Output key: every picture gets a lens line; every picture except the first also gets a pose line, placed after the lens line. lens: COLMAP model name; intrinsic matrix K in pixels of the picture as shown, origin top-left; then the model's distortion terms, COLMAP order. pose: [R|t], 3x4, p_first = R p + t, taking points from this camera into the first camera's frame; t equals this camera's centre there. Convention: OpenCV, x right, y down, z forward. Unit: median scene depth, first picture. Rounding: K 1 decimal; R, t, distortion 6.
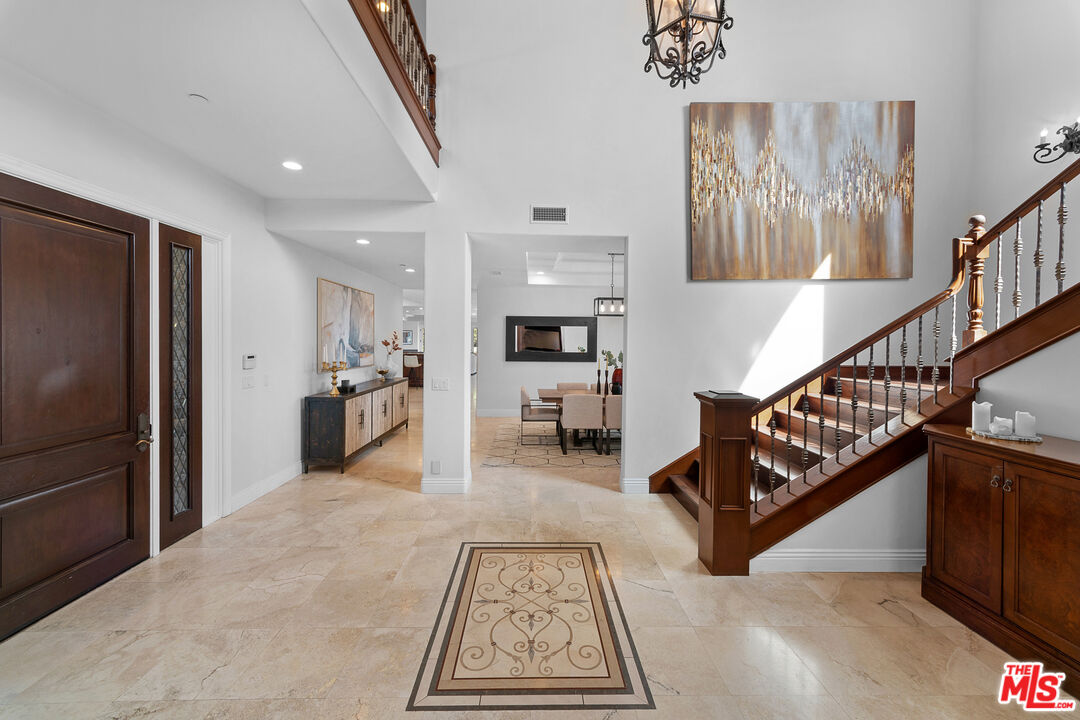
lens RADIAL K [[426.1, 0, 540.5], [0, 426.1, 351.2], [0, 0, 1]] dist [0.004524, 0.000061]
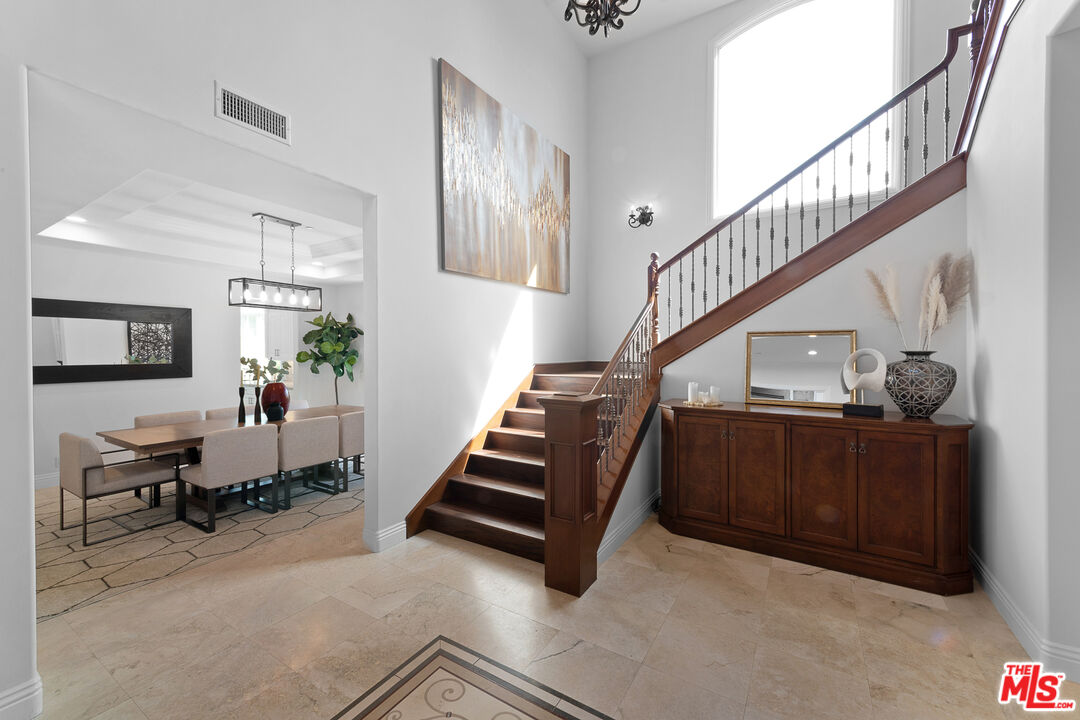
lens RADIAL K [[426.1, 0, 539.4], [0, 426.1, 358.6], [0, 0, 1]] dist [0.004524, 0.000061]
pose [[0.541954, -0.025484, 0.840021, -0.262751], [0.026784, 0.999556, 0.013044, 0.004365], [-0.839981, 0.015430, 0.542396, 0.388285]]
